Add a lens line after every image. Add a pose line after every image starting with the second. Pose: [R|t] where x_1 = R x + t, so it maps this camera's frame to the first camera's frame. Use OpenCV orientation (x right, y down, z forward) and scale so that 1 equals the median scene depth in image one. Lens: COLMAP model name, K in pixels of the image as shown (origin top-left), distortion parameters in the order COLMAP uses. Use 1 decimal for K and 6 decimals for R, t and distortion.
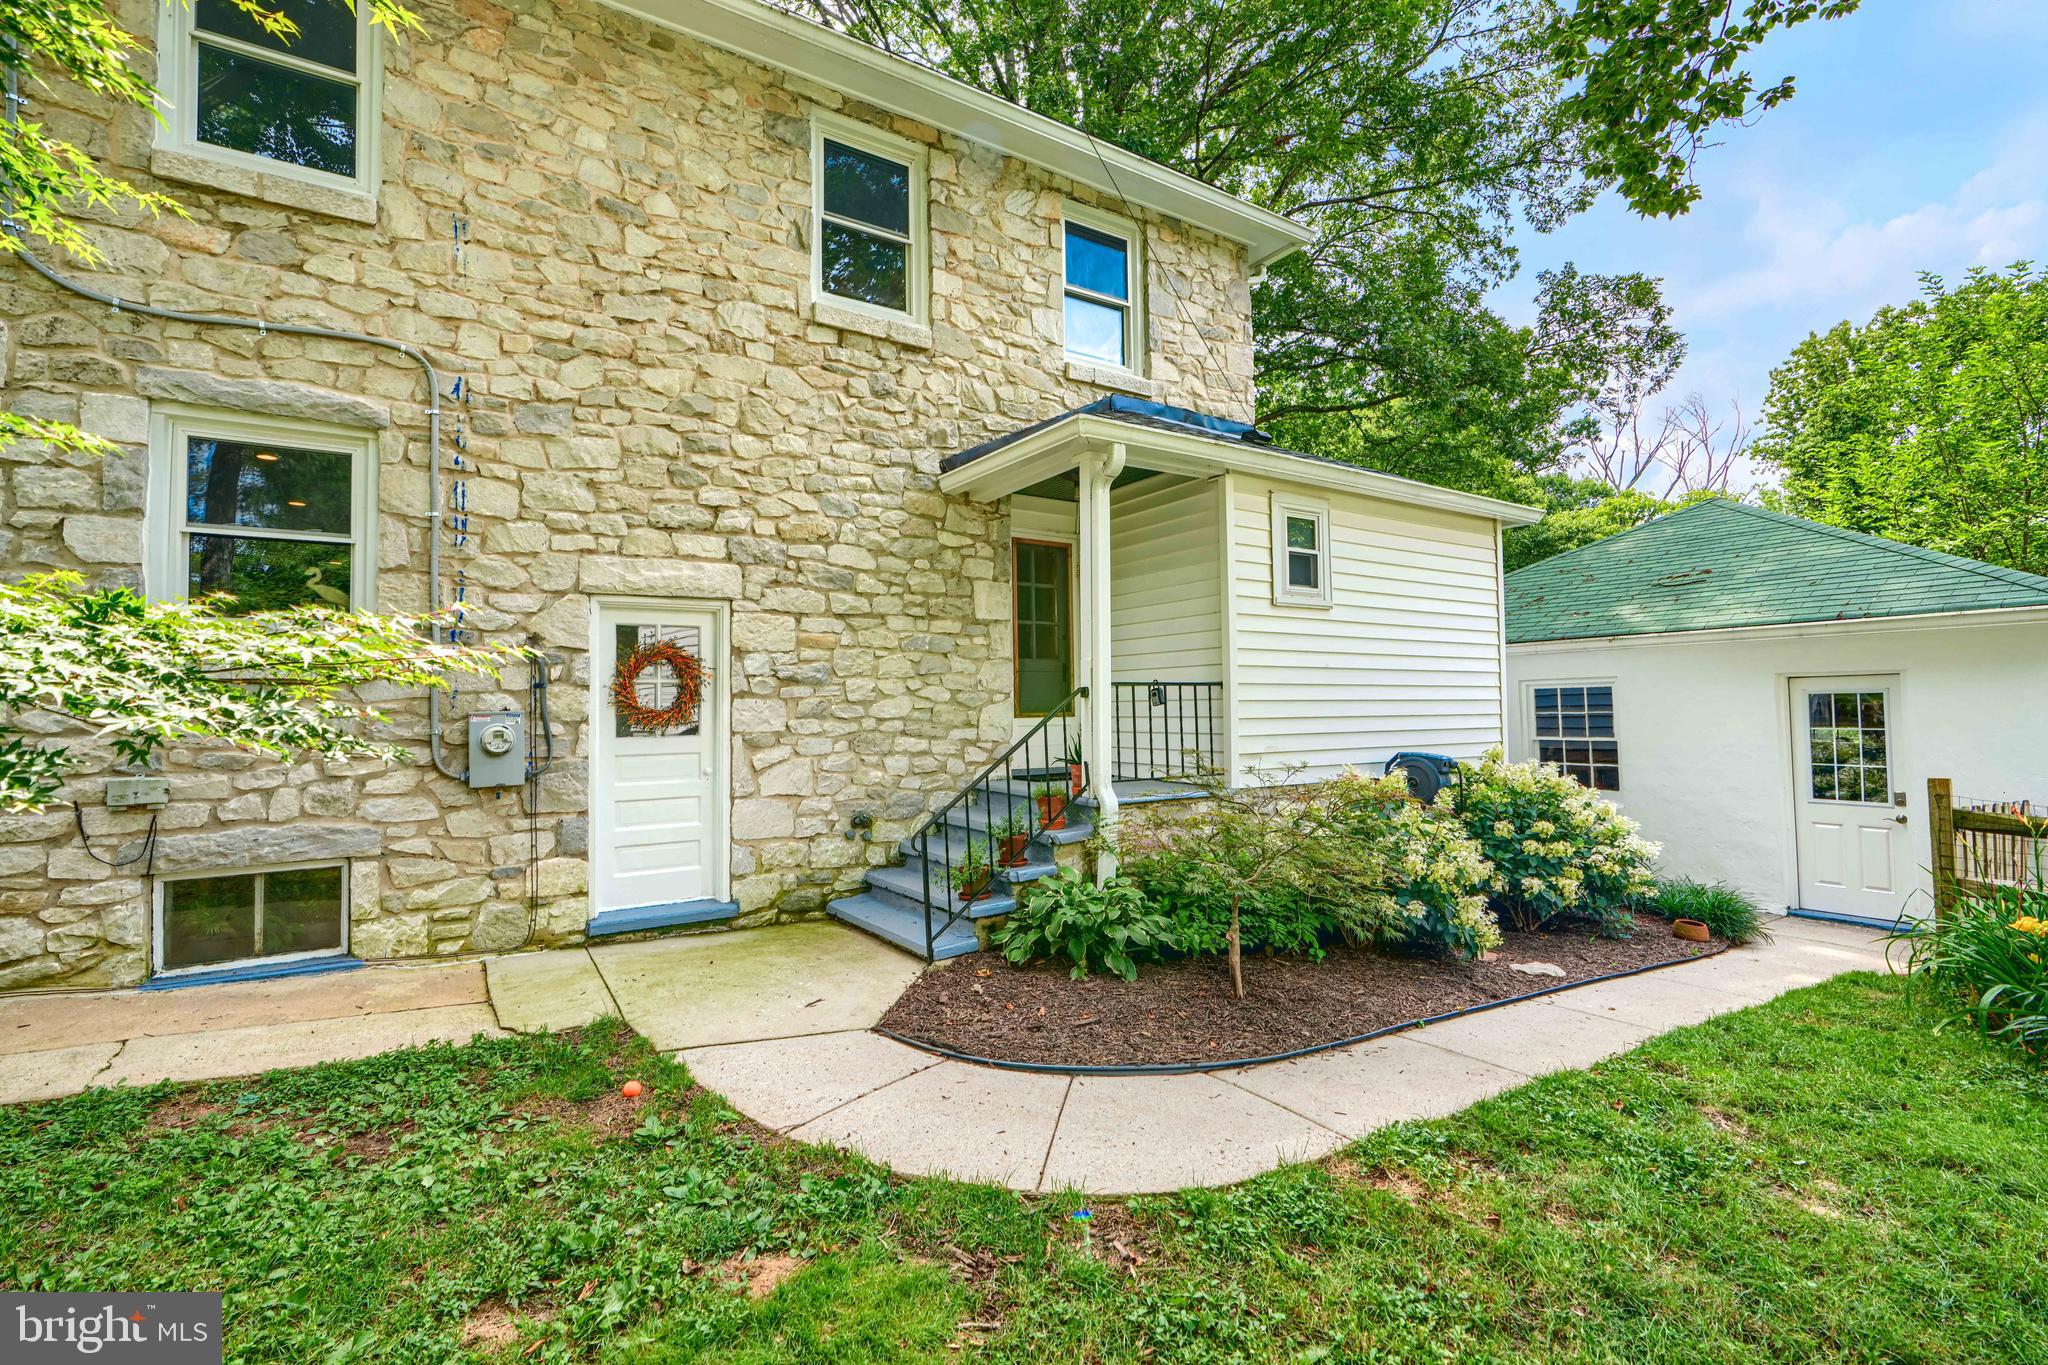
lens RADIAL K [[921.6, 0, 1027.8], [0, 921.6, 681.0], [0, 0, 1]] dist [0.002089, -0.001361]
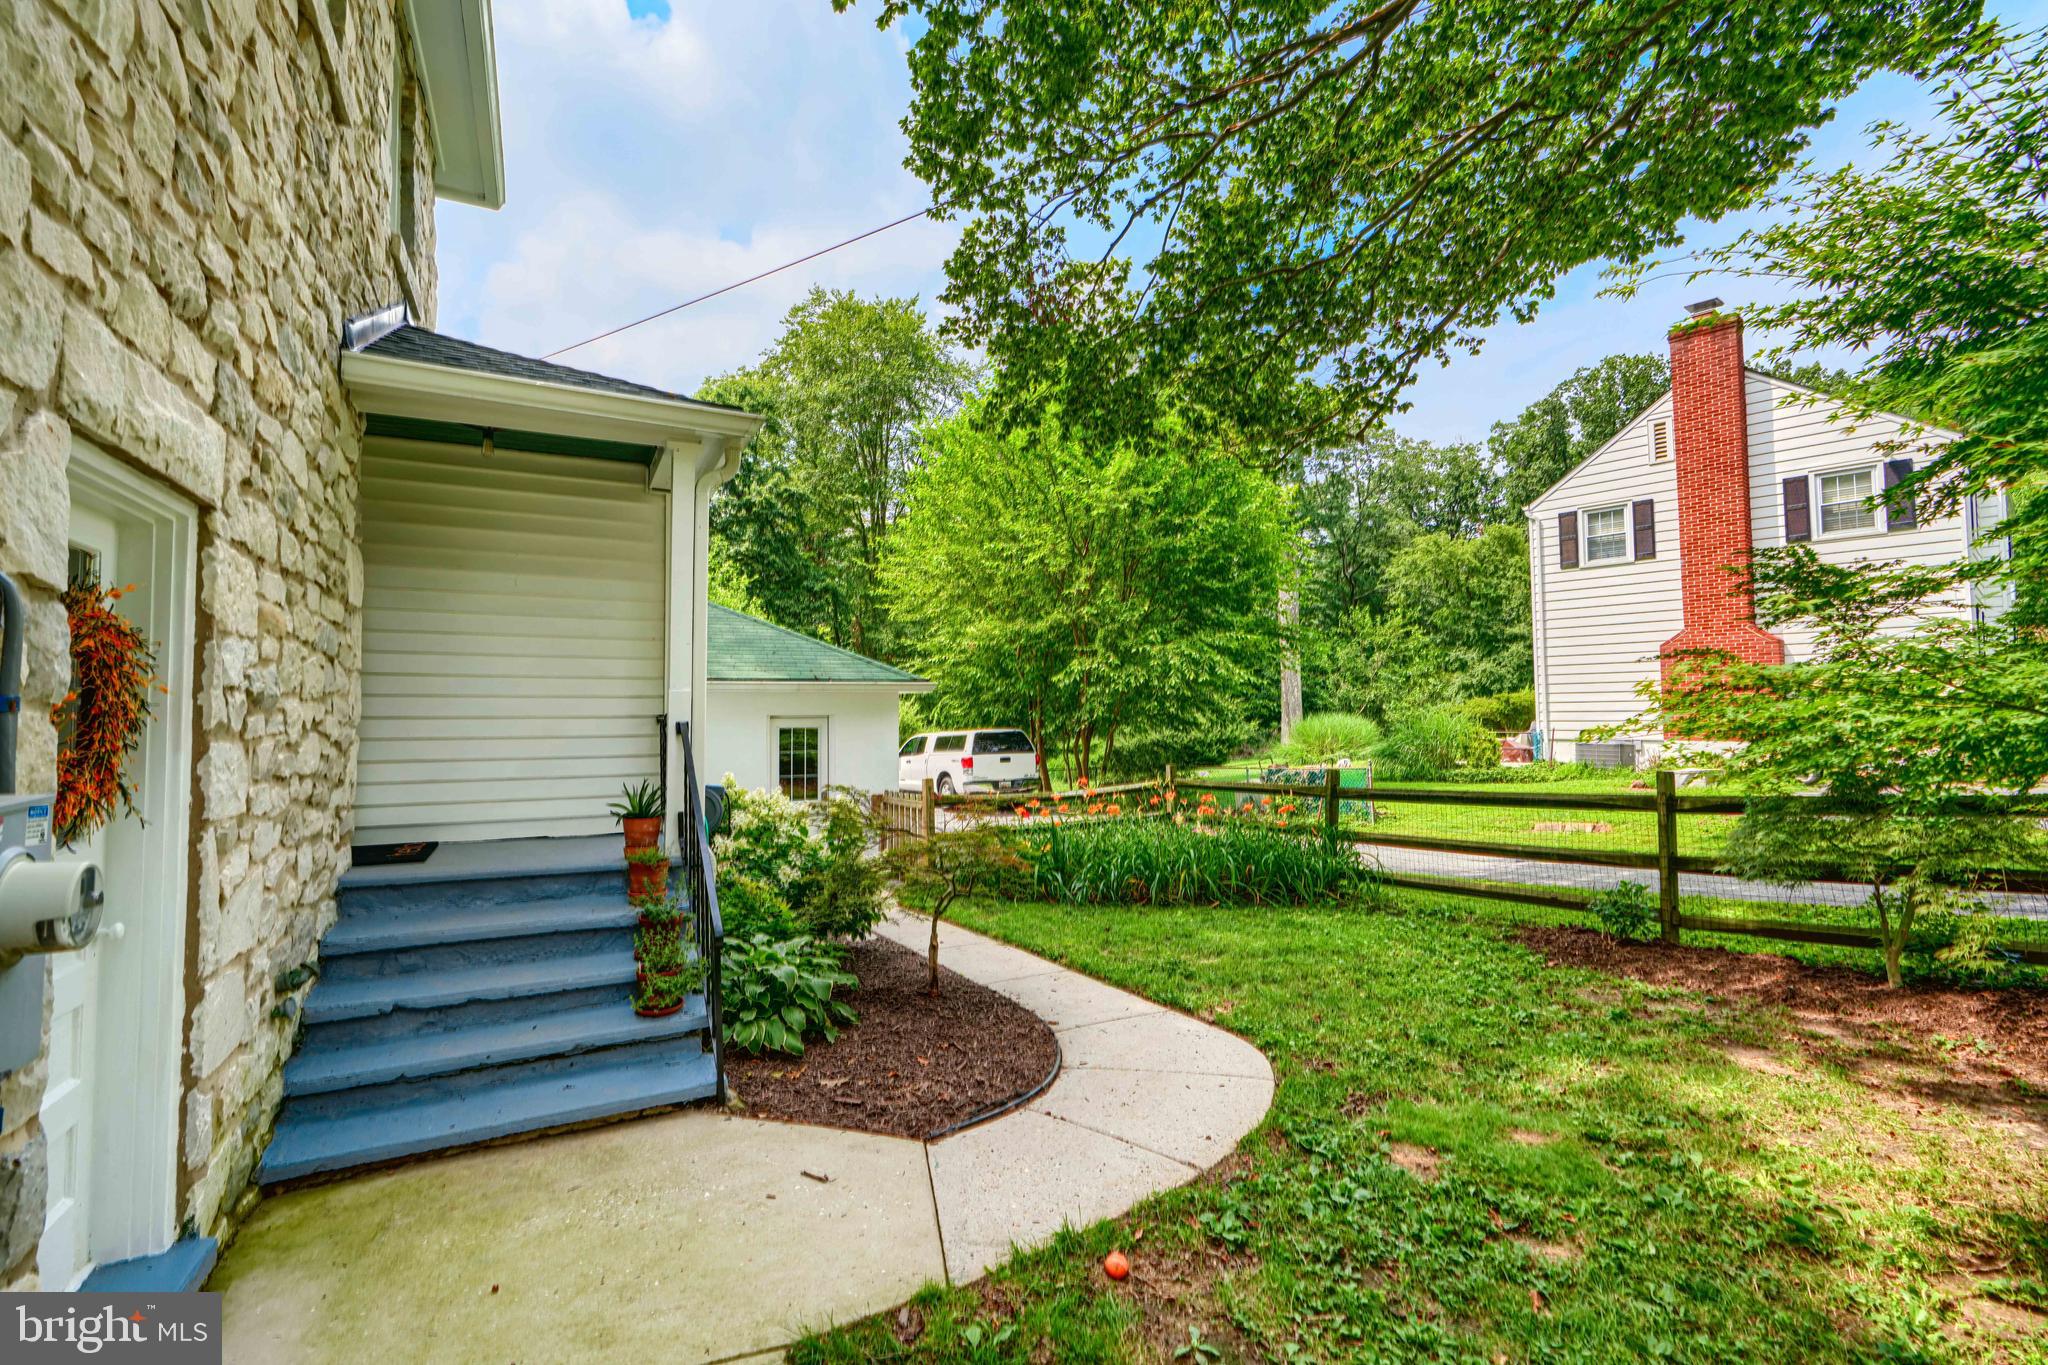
lens RADIAL K [[921.6, 0, 1029.6], [0, 921.6, 682.8], [0, 0, 1]] dist [0.002089, -0.001361]
pose [[0.083739, 0.051305, 0.995166, -0.988343], [-0.027200, 0.998419, -0.049184, 0.003358], [-0.996116, -0.022949, 0.085002, 0.828636]]
